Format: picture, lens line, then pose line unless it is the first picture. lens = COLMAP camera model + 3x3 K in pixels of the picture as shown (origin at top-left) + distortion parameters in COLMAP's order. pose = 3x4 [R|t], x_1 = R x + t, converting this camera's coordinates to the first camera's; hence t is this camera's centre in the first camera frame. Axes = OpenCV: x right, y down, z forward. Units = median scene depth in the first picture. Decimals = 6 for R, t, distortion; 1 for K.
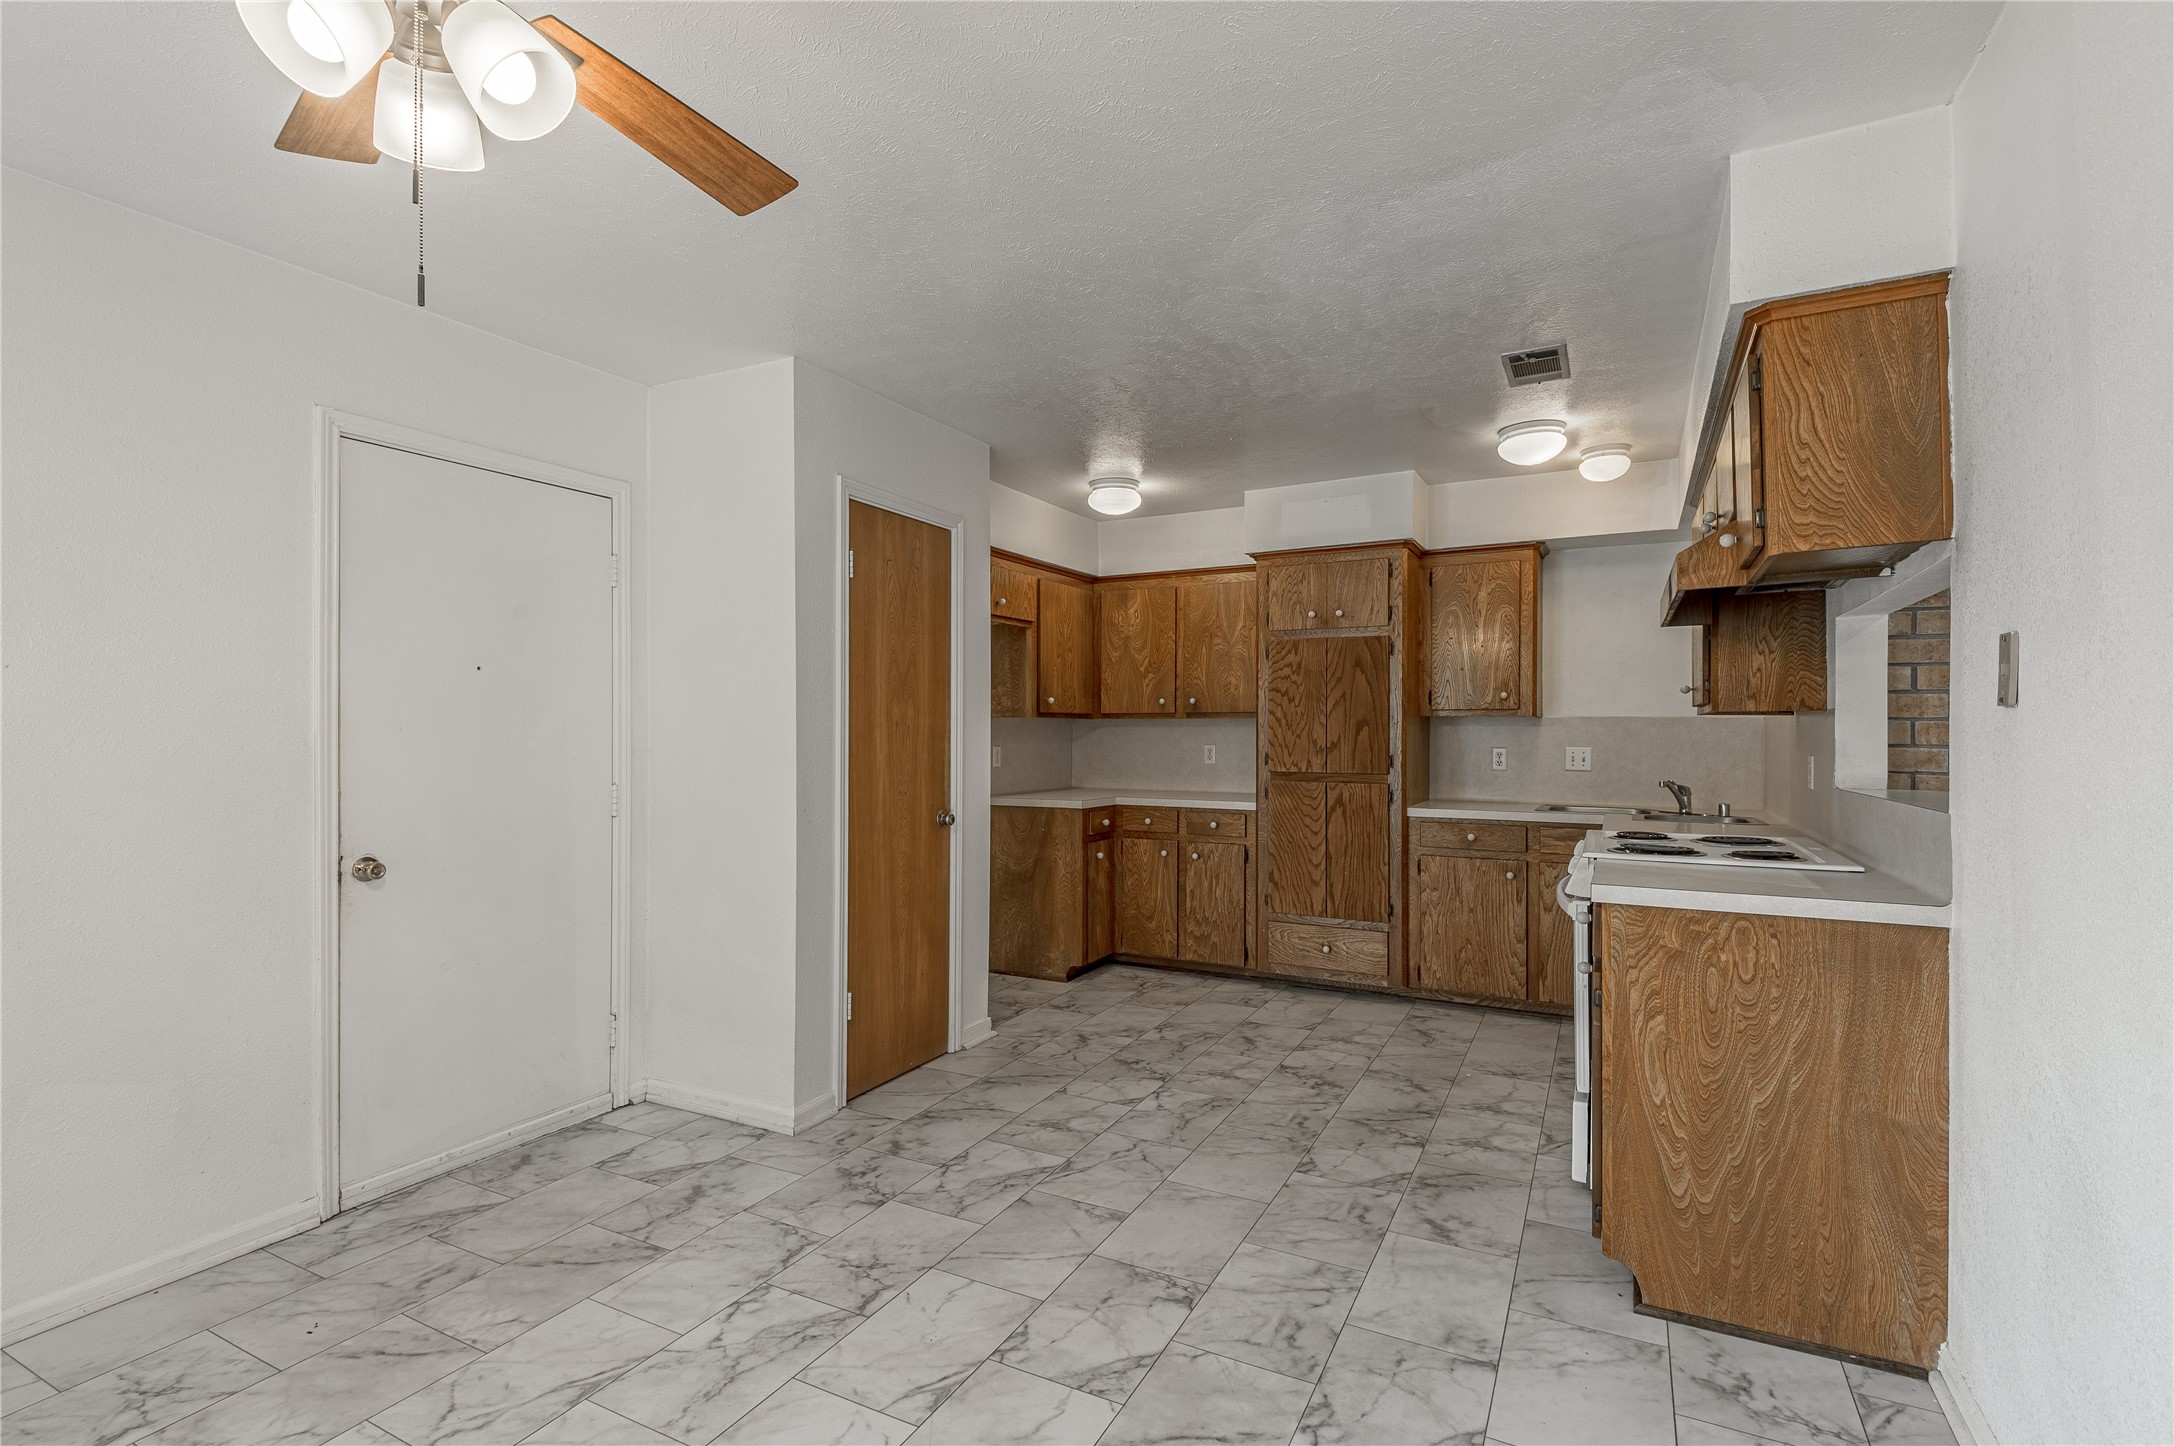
lens RADIAL K [[1031.9, 0, 1083.7], [0, 1031.9, 721.7], [0, 0, 1]] dist [-0.018515, 0.000322]
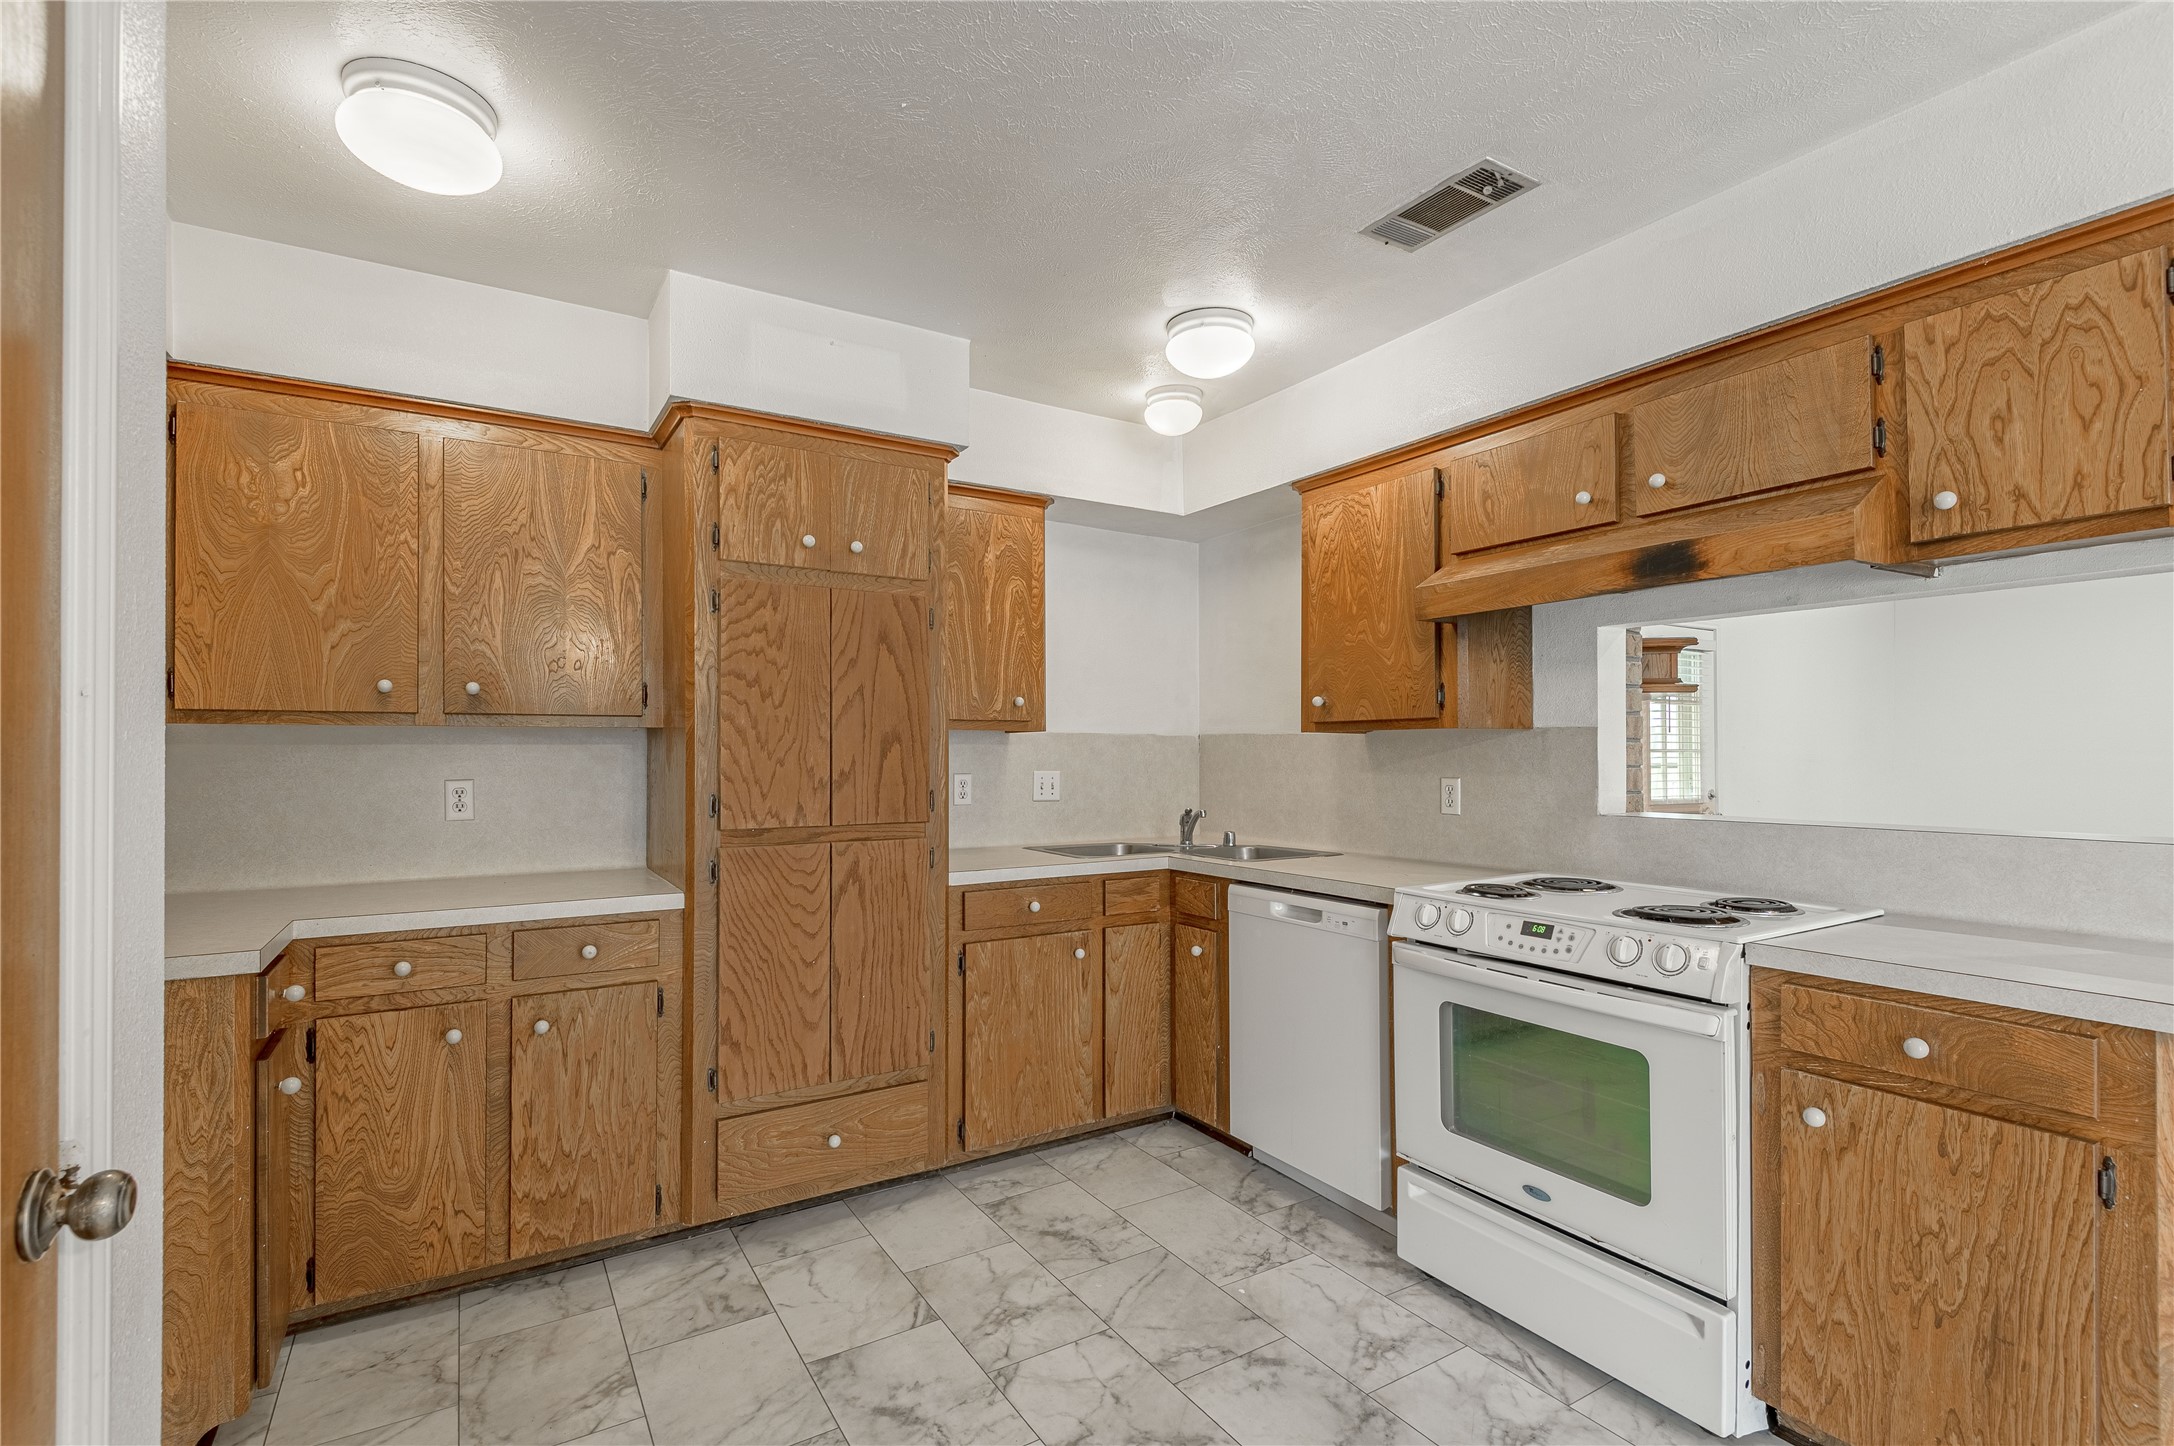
lens RADIAL K [[982.3, 0, 1098.4], [0, 982.3, 743.3], [0, 0, 1]] dist [0.018939, -0.011635]
pose [[0.504588, 0.004383, 0.863349, -0.200002], [-0.006722, 0.999977, -0.001148, 0.004943], [-0.863334, -0.005224, 0.504606, 0.766128]]
